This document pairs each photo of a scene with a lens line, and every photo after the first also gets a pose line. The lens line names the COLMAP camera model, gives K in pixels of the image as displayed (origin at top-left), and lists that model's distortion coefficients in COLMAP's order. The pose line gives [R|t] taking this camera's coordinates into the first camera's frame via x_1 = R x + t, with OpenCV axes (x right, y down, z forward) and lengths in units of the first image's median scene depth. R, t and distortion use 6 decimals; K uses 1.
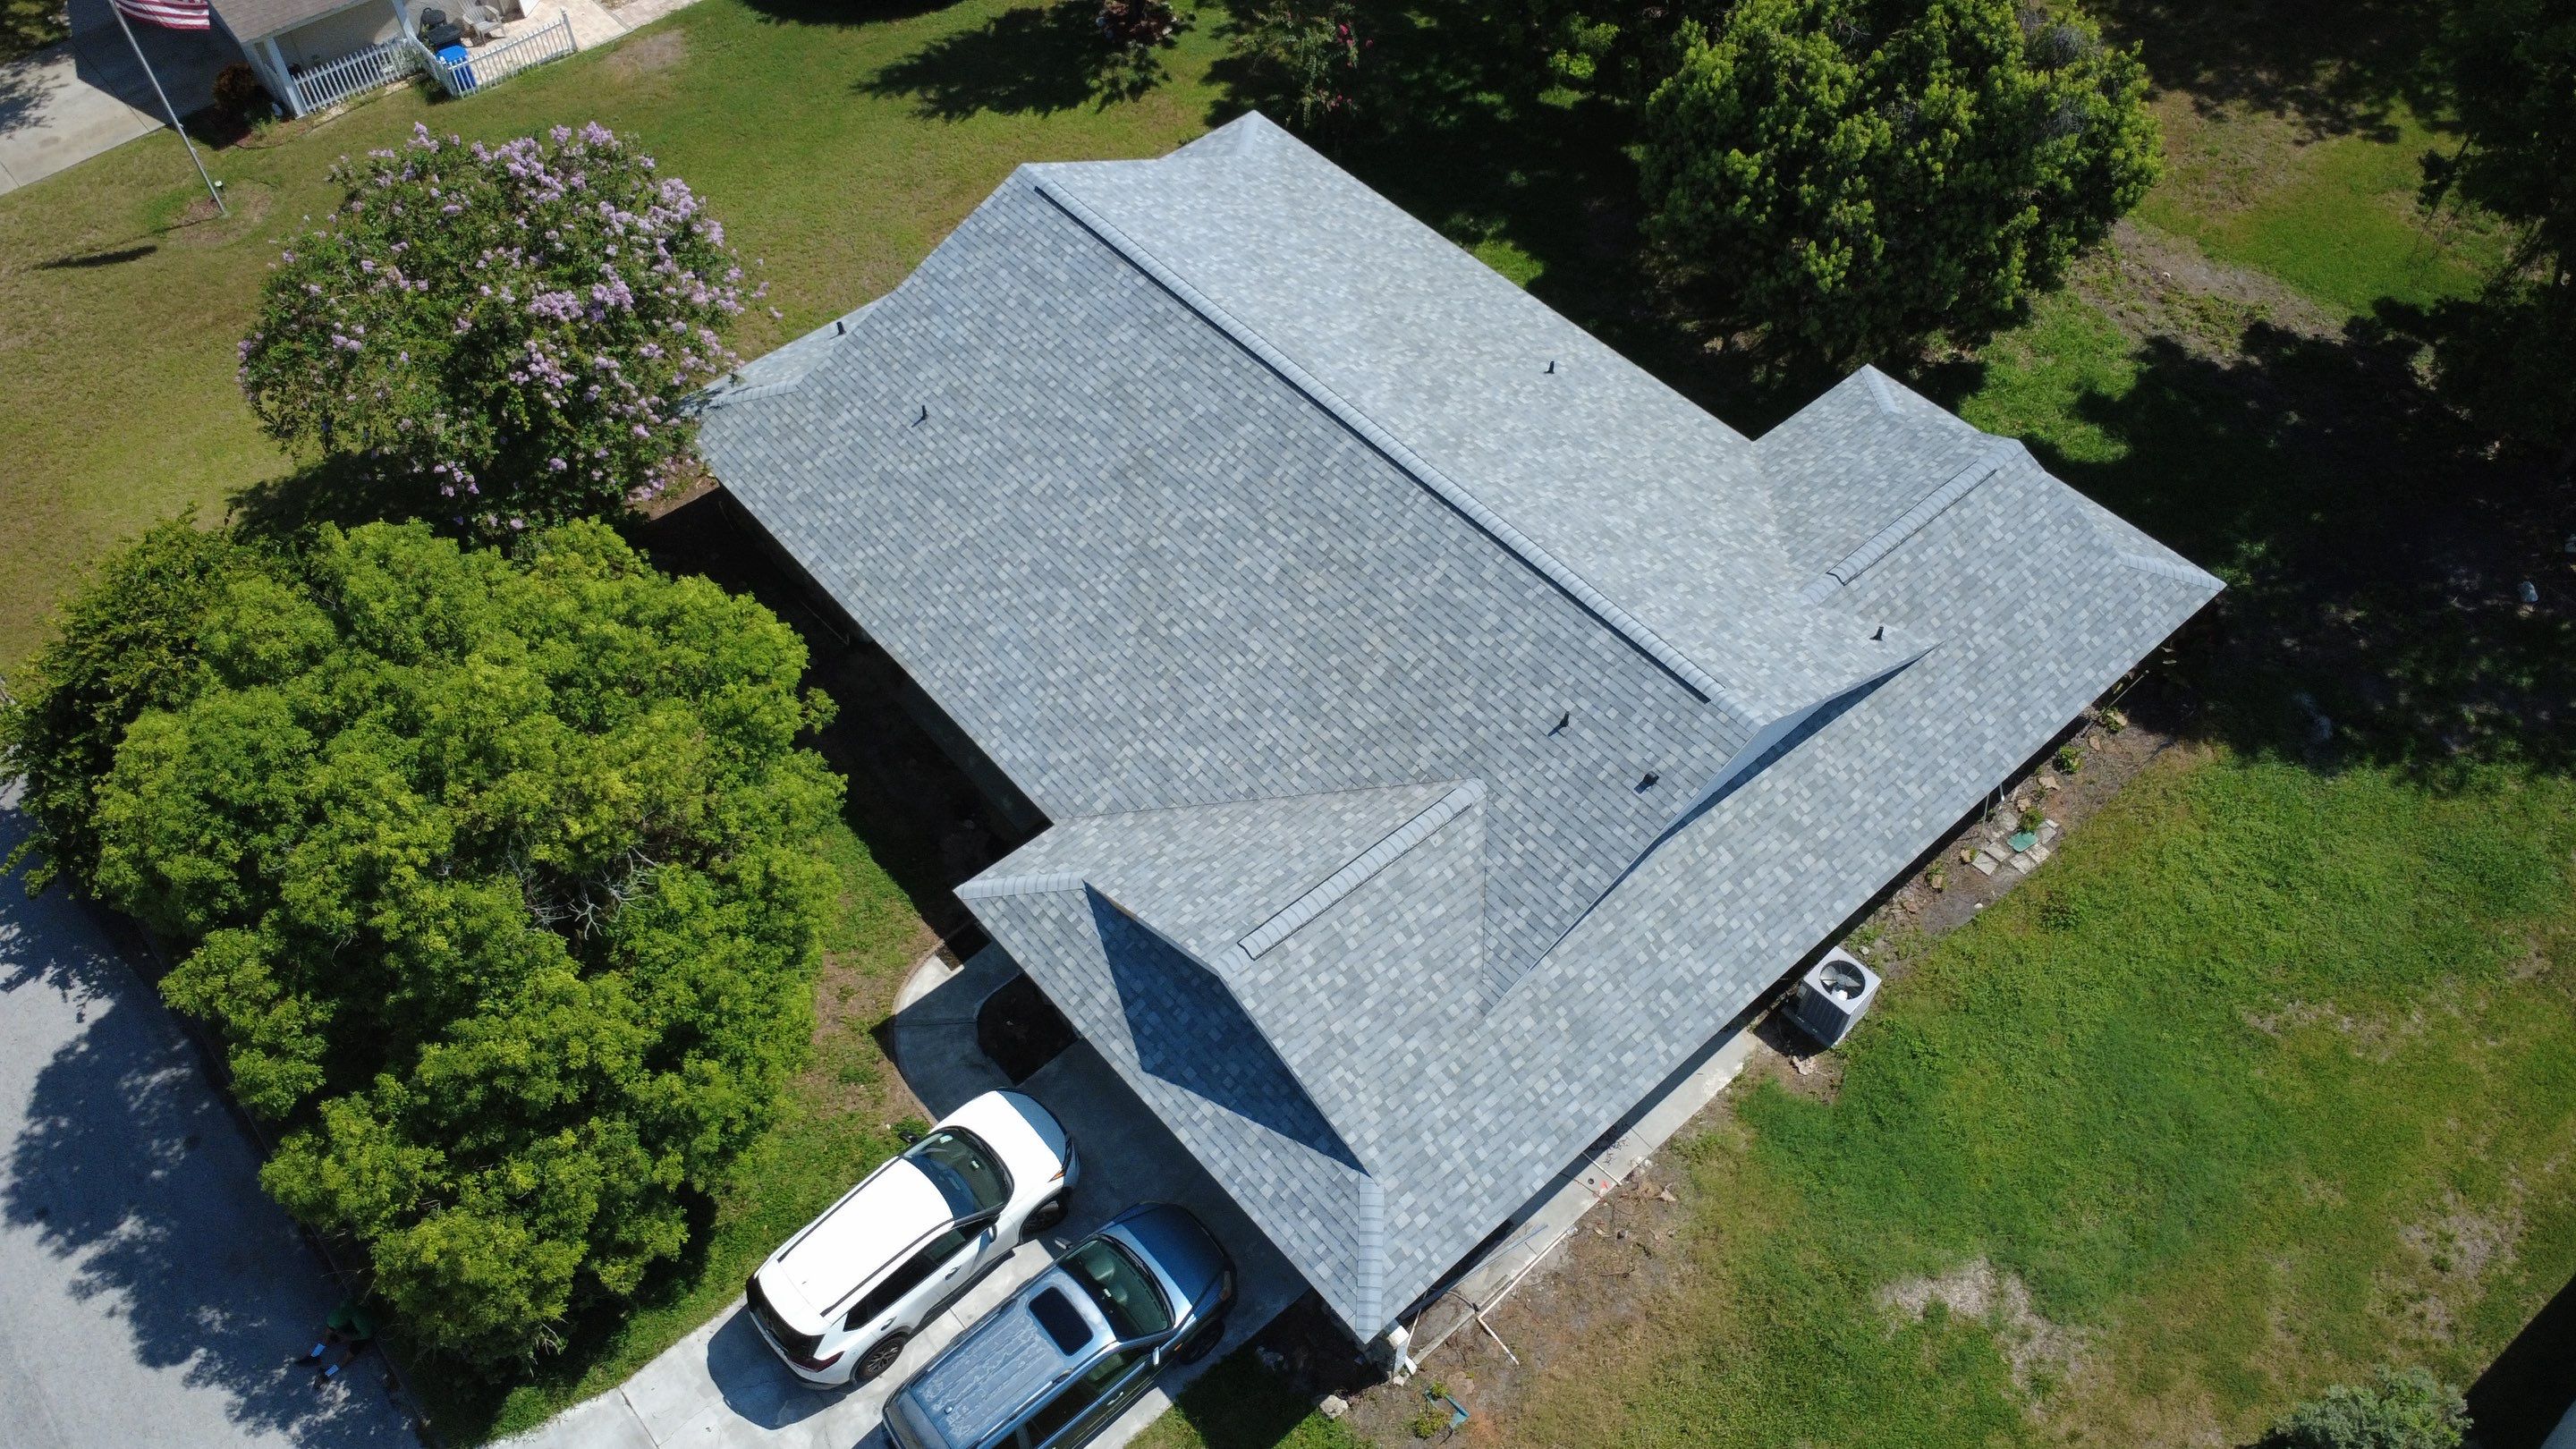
lens RADIAL K [[1878.1, 0, 1284.2], [0, 1878.1, 720.0], [0, 0, 1]] dist [-0.004638, 0.006296]
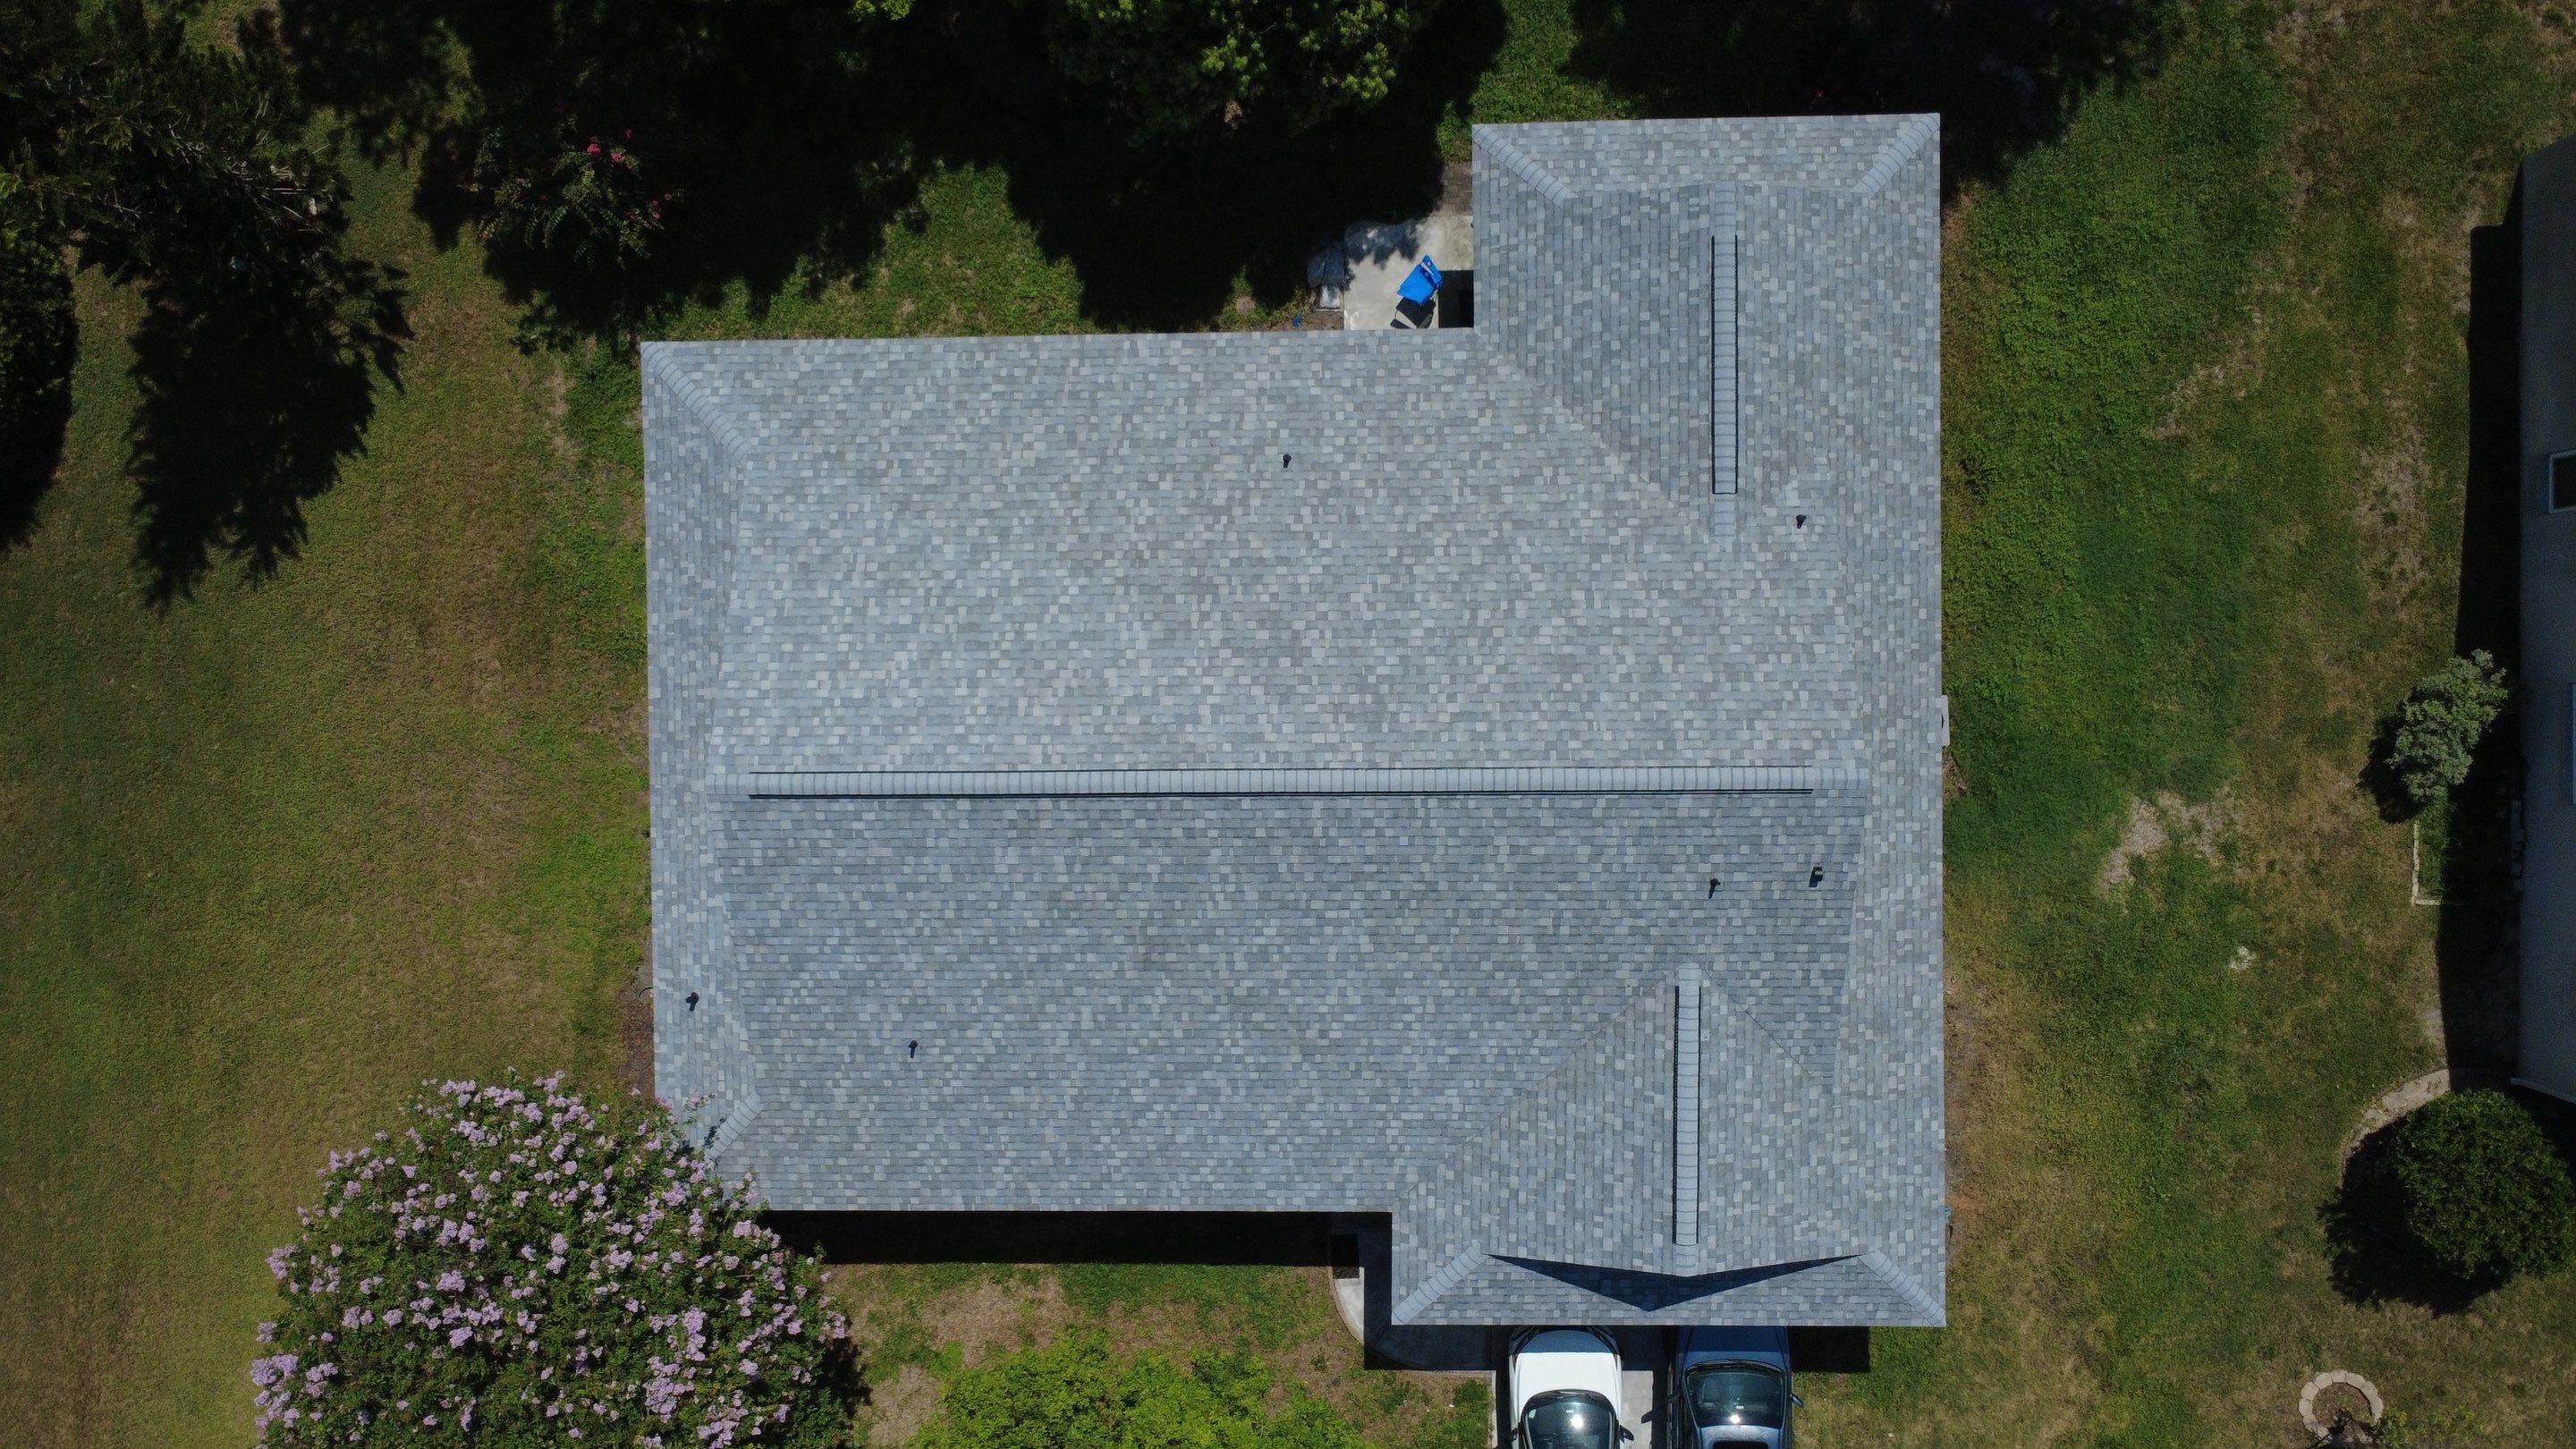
lens RADIAL K [[1878.1, 0, 1284.2], [0, 1878.1, 720.0], [0, 0, 1]] dist [-0.004638, 0.006296]
pose [[0.648020, -0.760673, -0.038044, 0.091608], [0.619195, 0.497093, 0.607862, -0.754523], [-0.443472, -0.417463, 0.793131, 0.274979]]
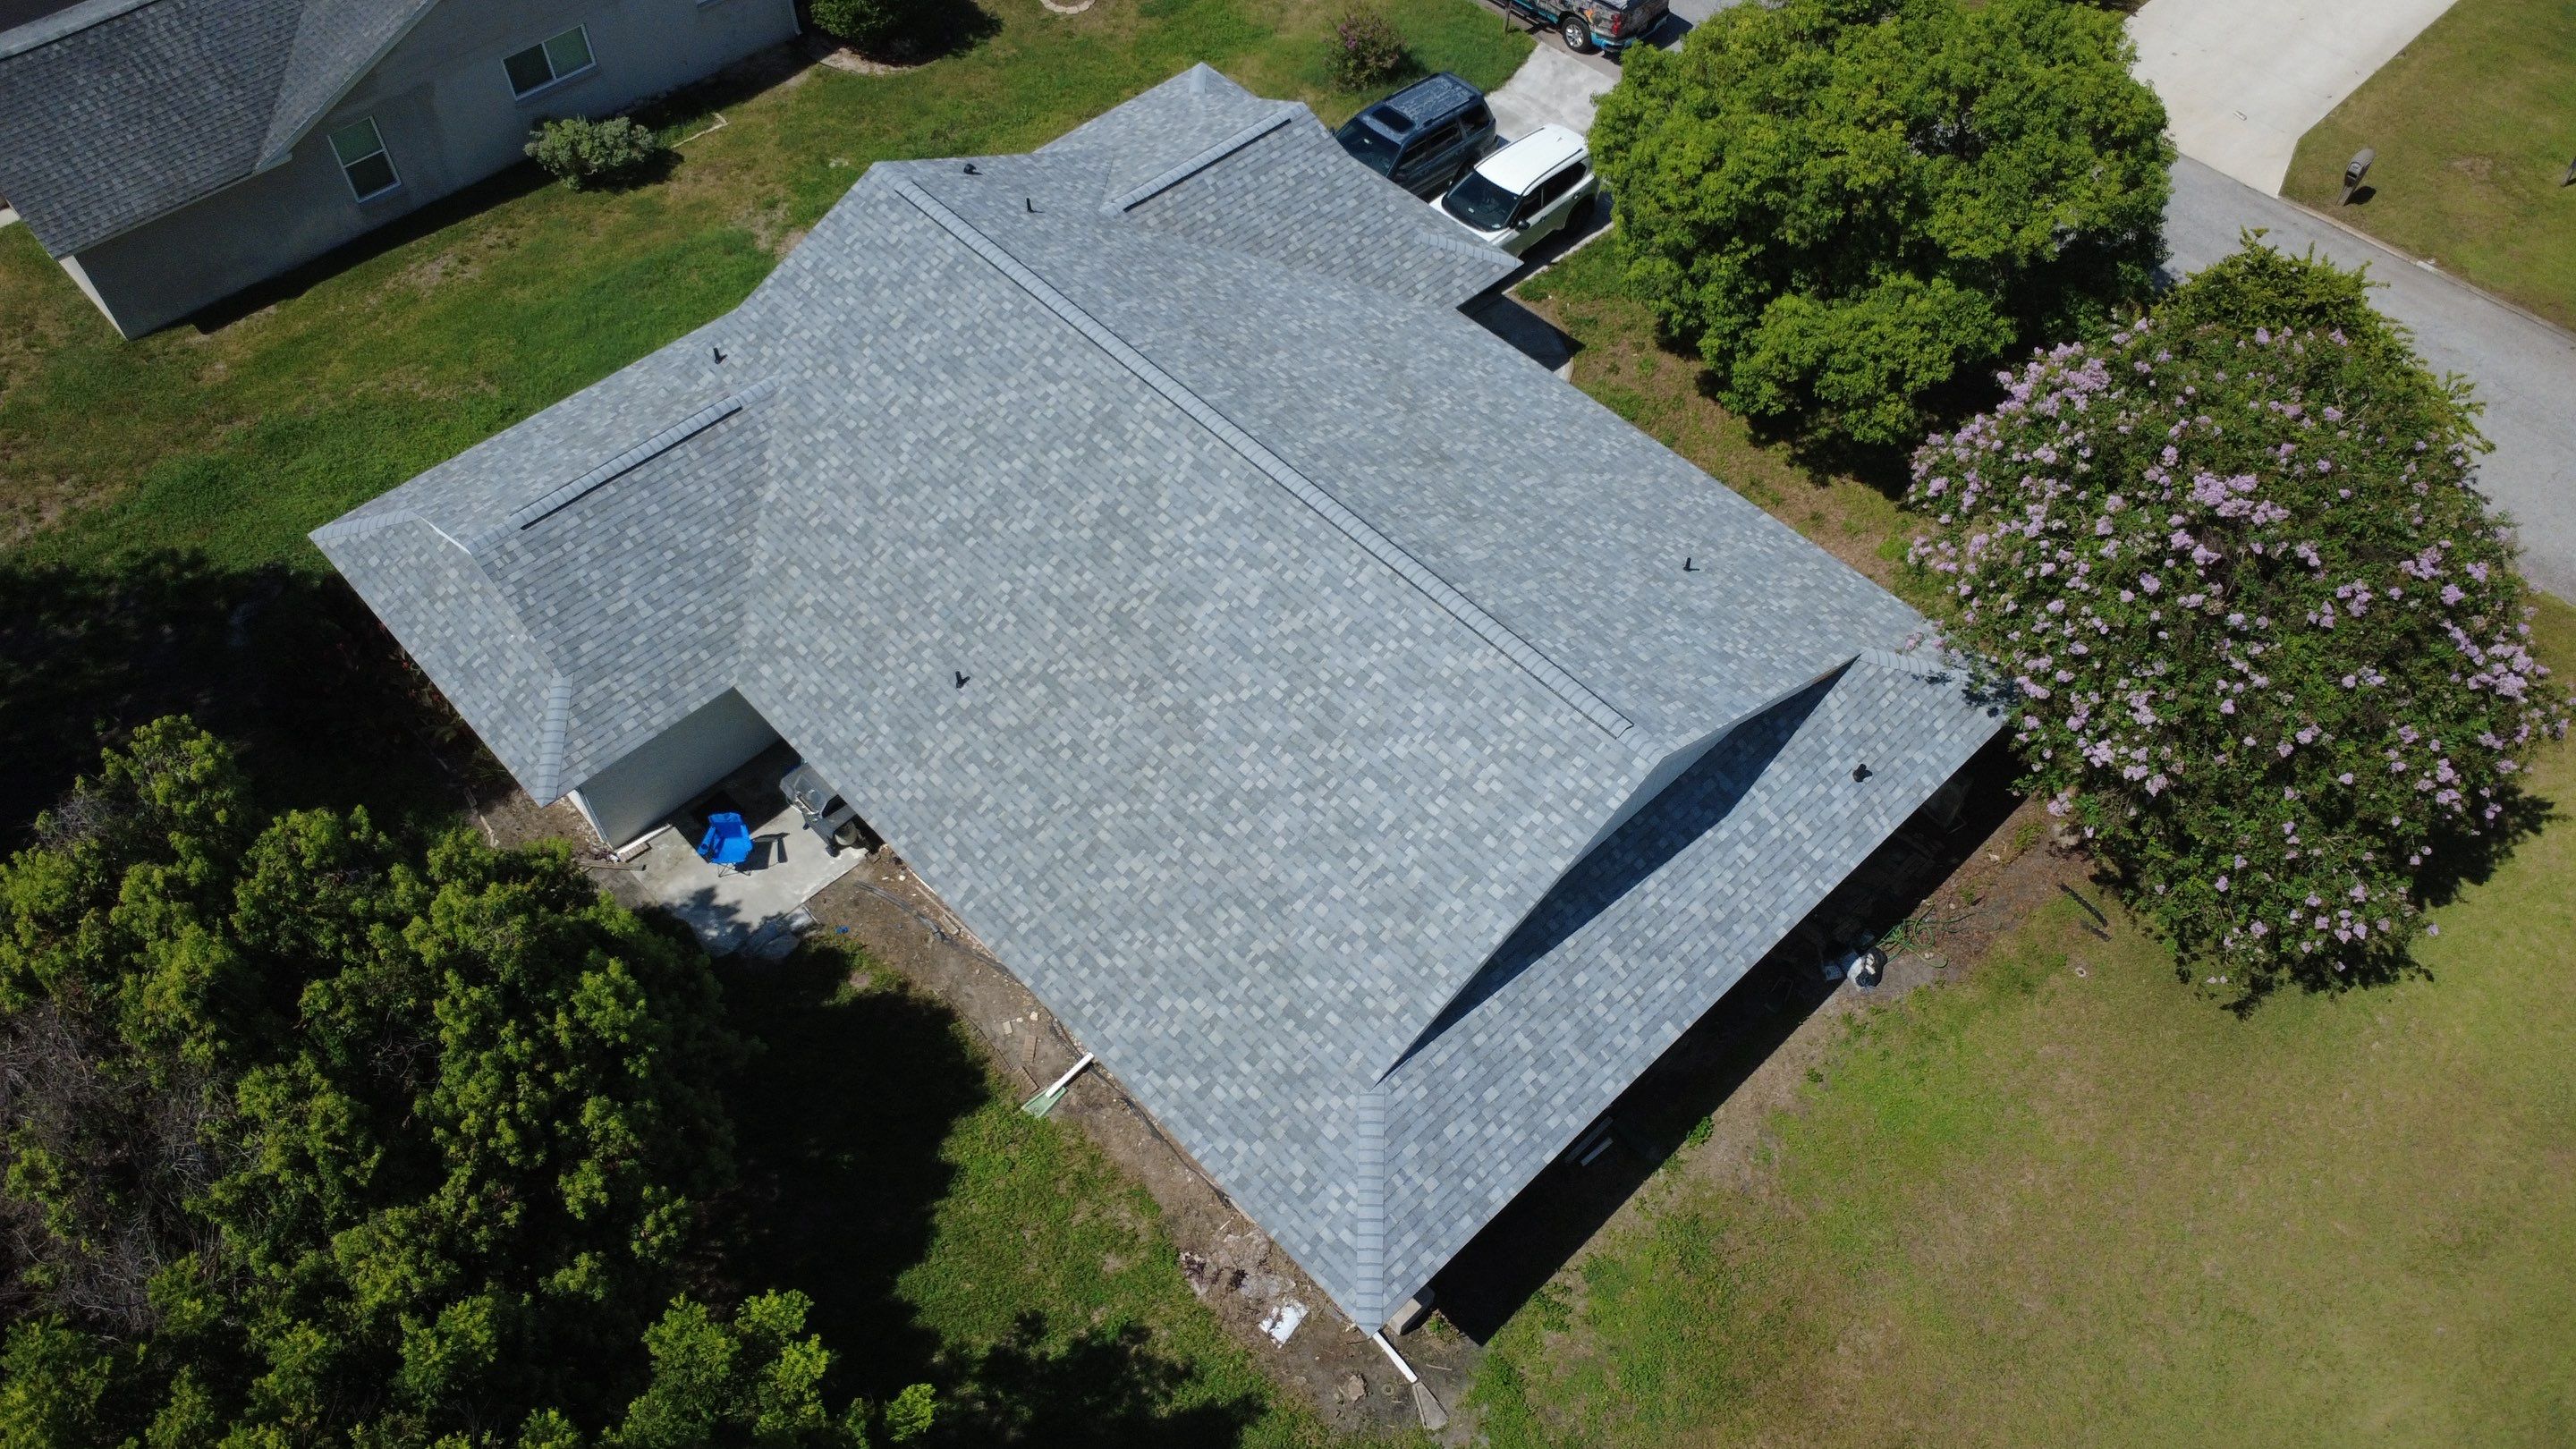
lens RADIAL K [[1878.1, 0, 1284.2], [0, 1878.1, 720.0], [0, 0, 1]] dist [-0.004638, 0.006296]
pose [[-0.999177, 0.033723, -0.022555, 0.021995], [-0.029713, -0.229735, 0.972799, -1.126327], [0.027624, 0.972669, 0.230548, 0.939989]]
